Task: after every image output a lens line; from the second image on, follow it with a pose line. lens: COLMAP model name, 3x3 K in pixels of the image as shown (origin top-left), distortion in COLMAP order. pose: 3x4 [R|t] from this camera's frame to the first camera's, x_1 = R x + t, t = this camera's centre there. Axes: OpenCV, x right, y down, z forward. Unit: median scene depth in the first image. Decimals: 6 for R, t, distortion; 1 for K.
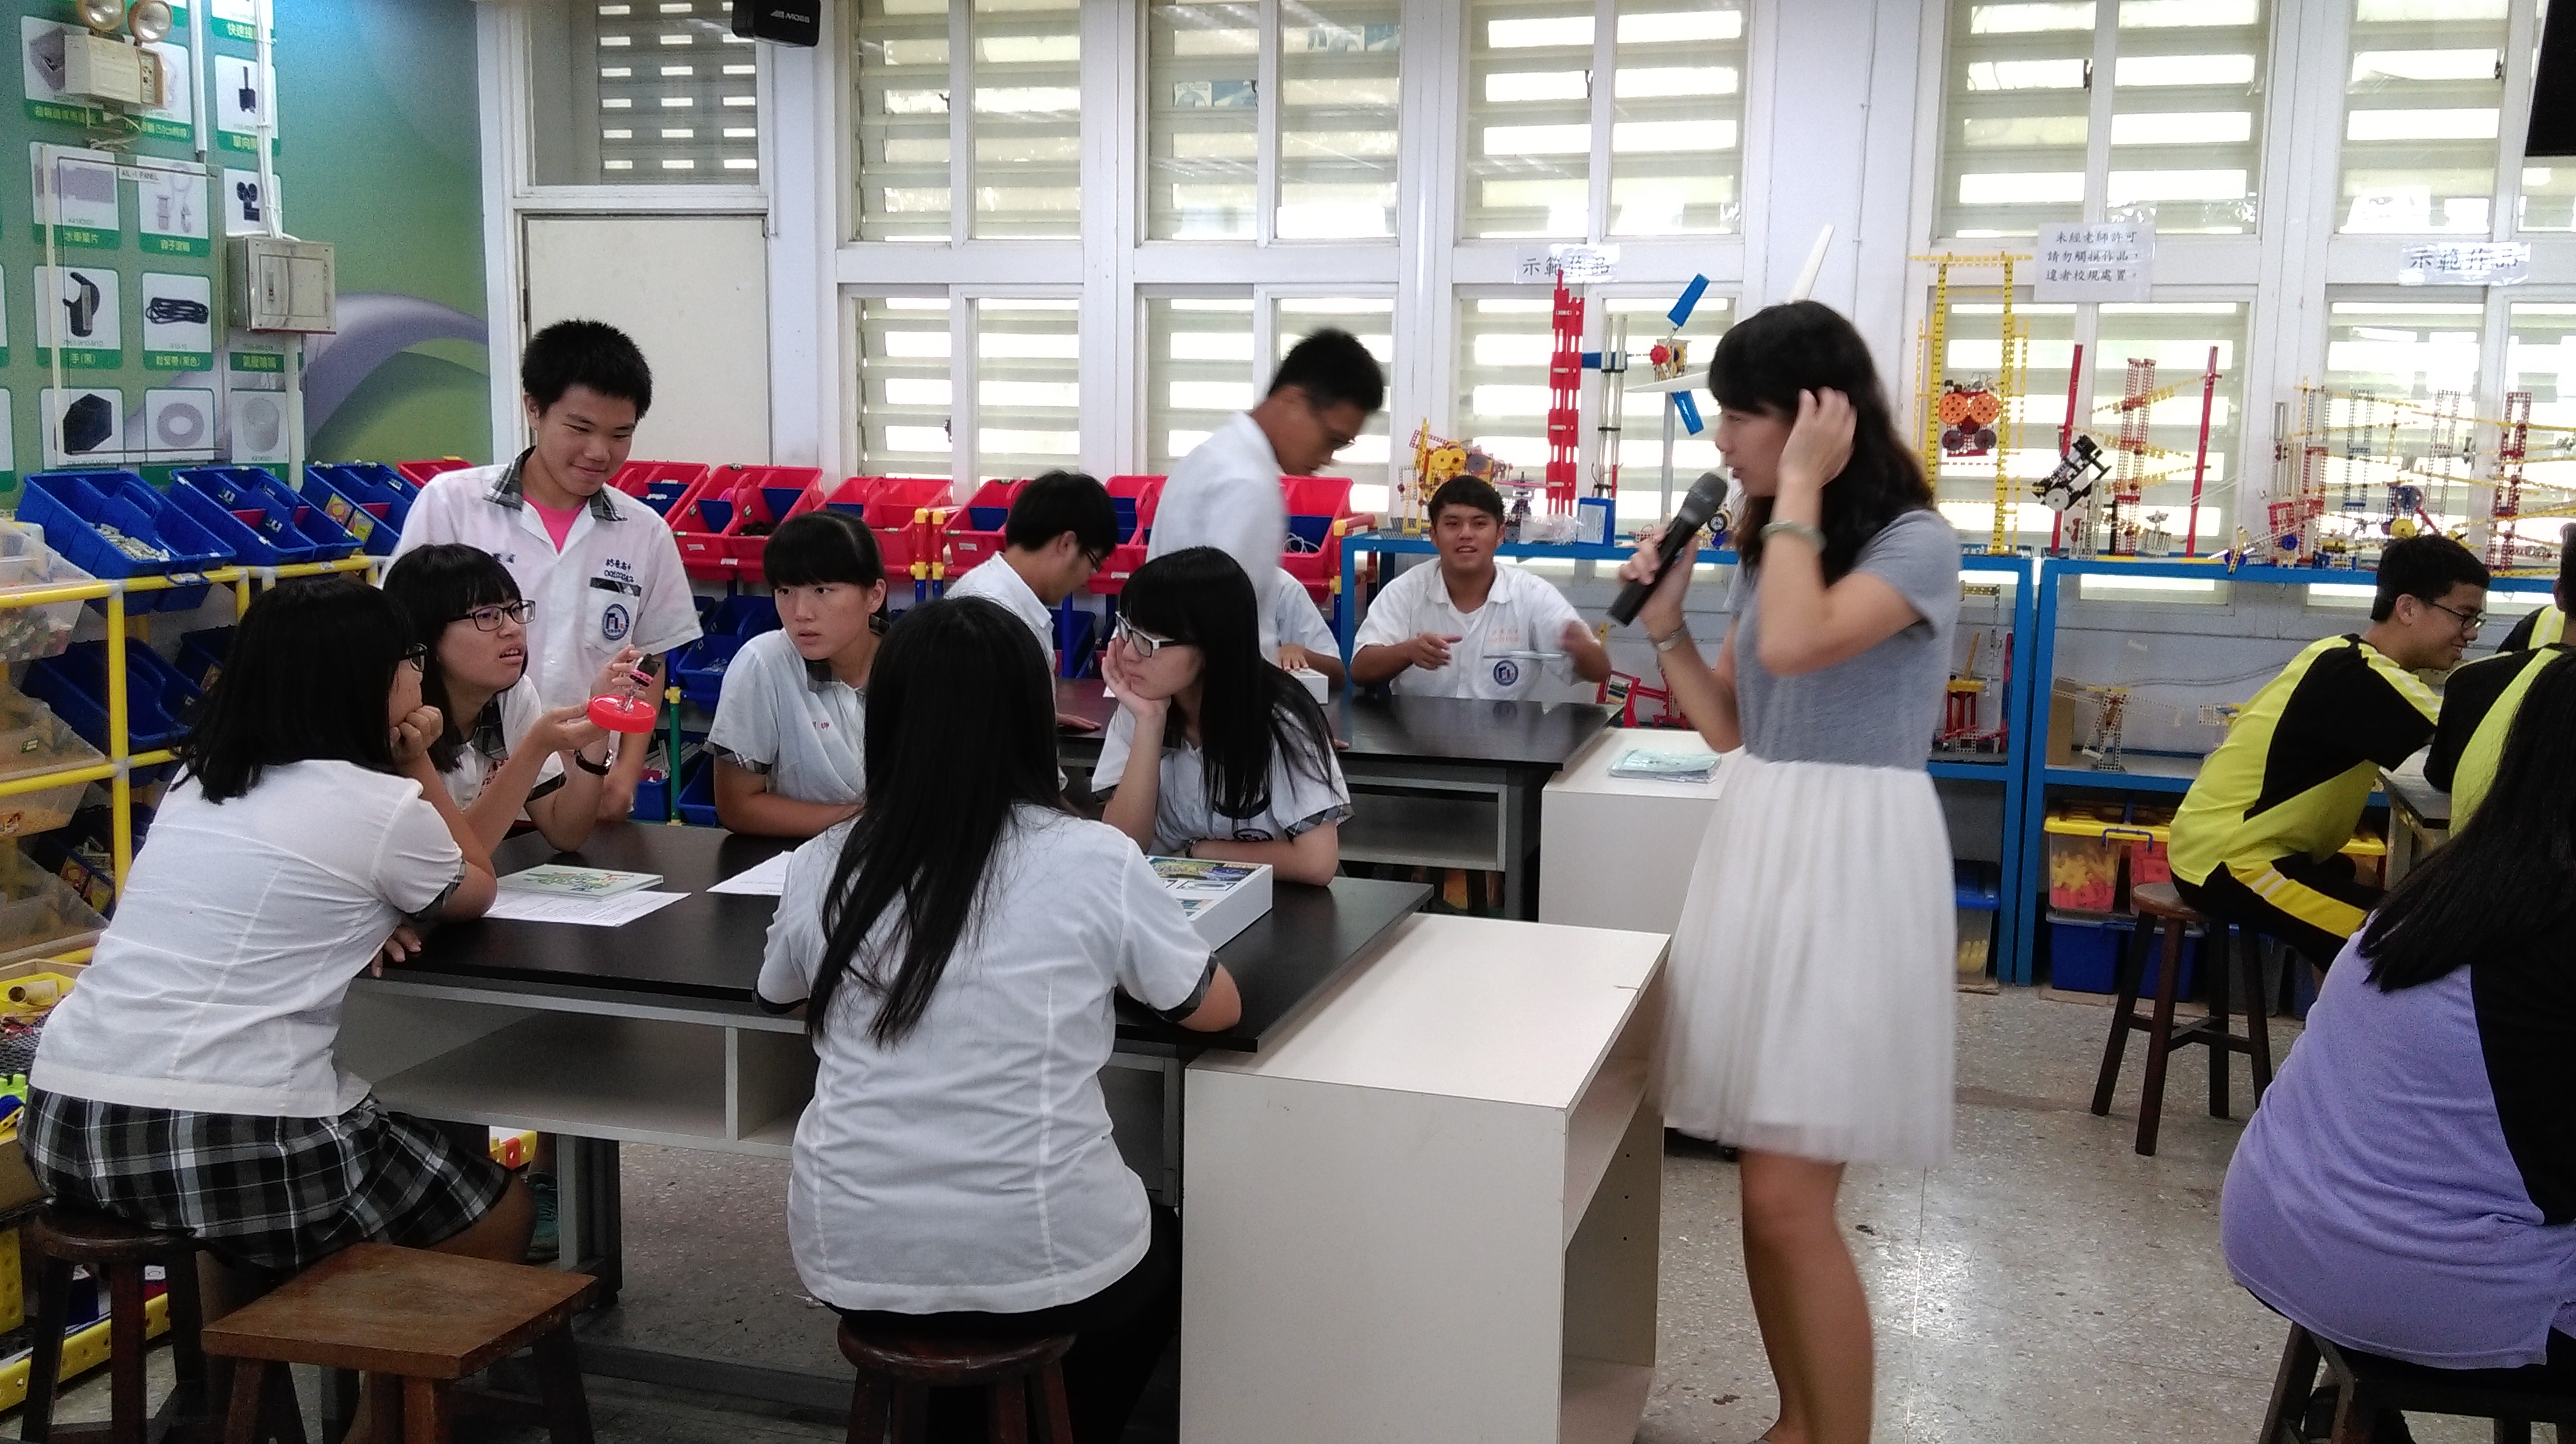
lens RADIAL K [[2248.4, 0, 1281.6], [0, 2248.4, 721.7], [0, 0, 1]] dist [0.070022, -0.150052]
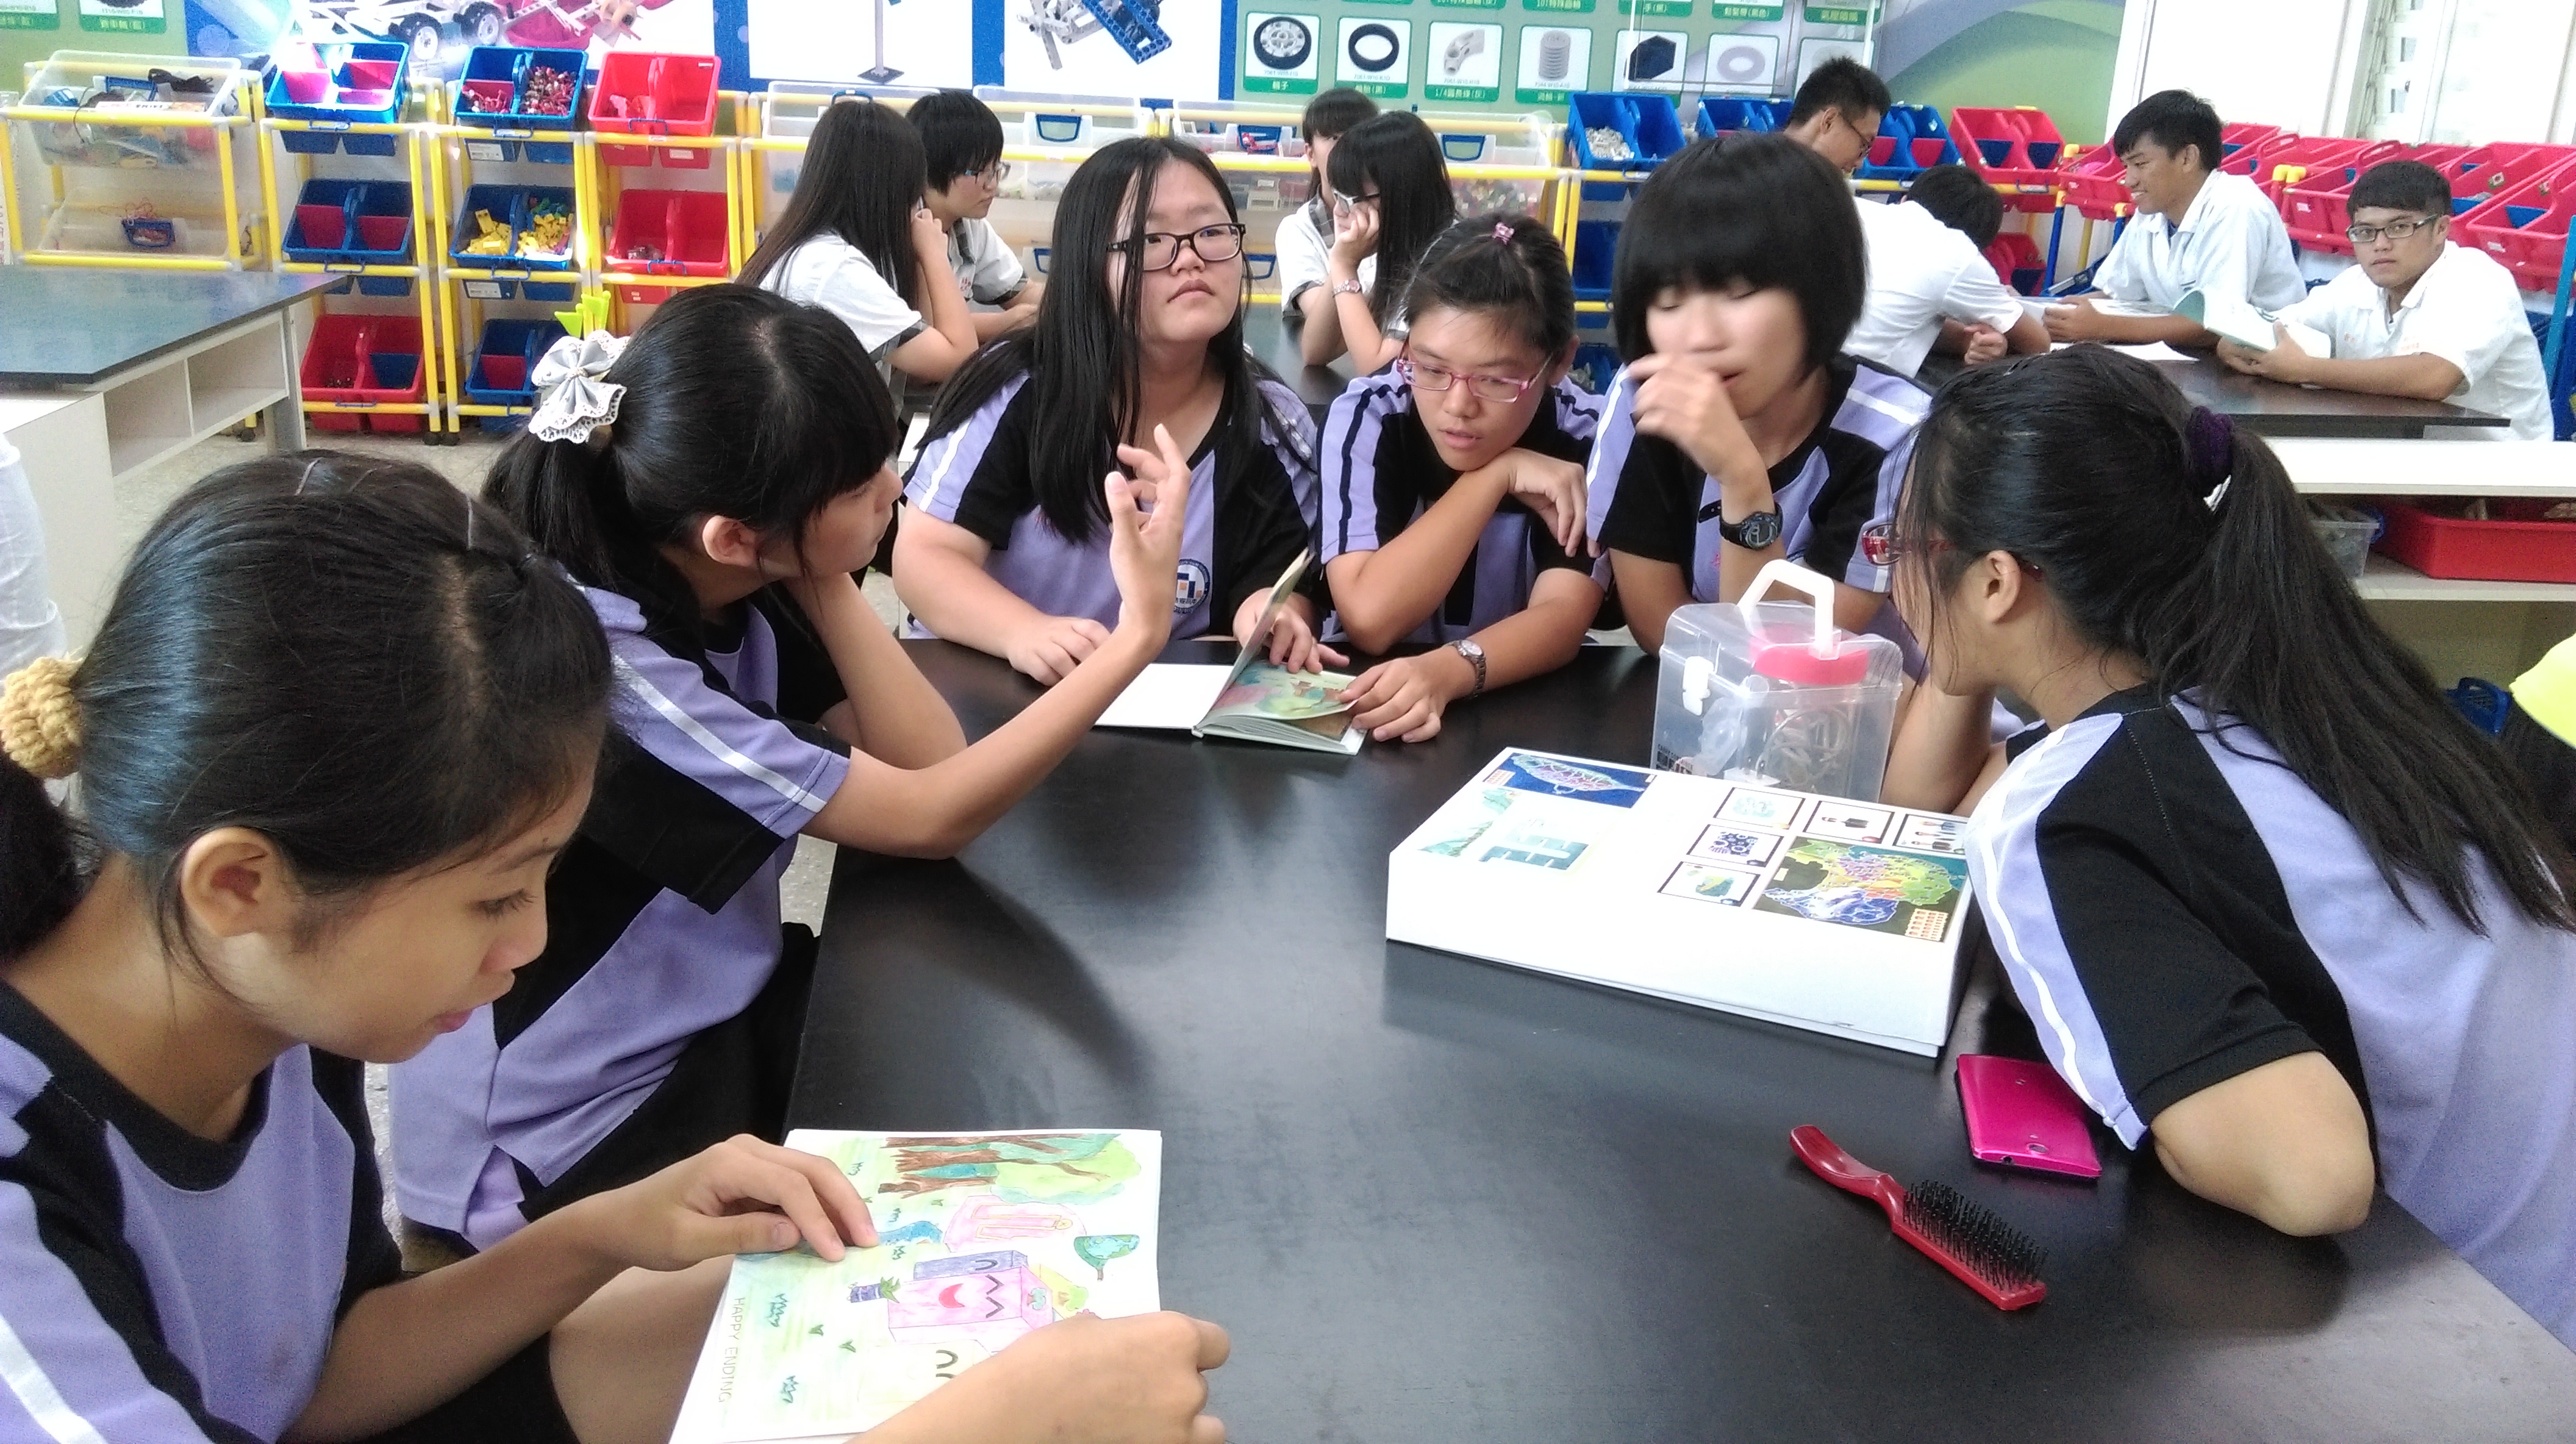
lens RADIAL K [[2248.4, 0, 1298.9], [0, 2248.4, 734.0], [0, 0, 1]] dist [0.070022, -0.150052]
pose [[0.432276, 0.273012, -0.859419, 0.617000], [-0.165019, 0.960922, 0.222254, -0.008807], [0.886513, 0.045745, 0.460436, 0.197275]]
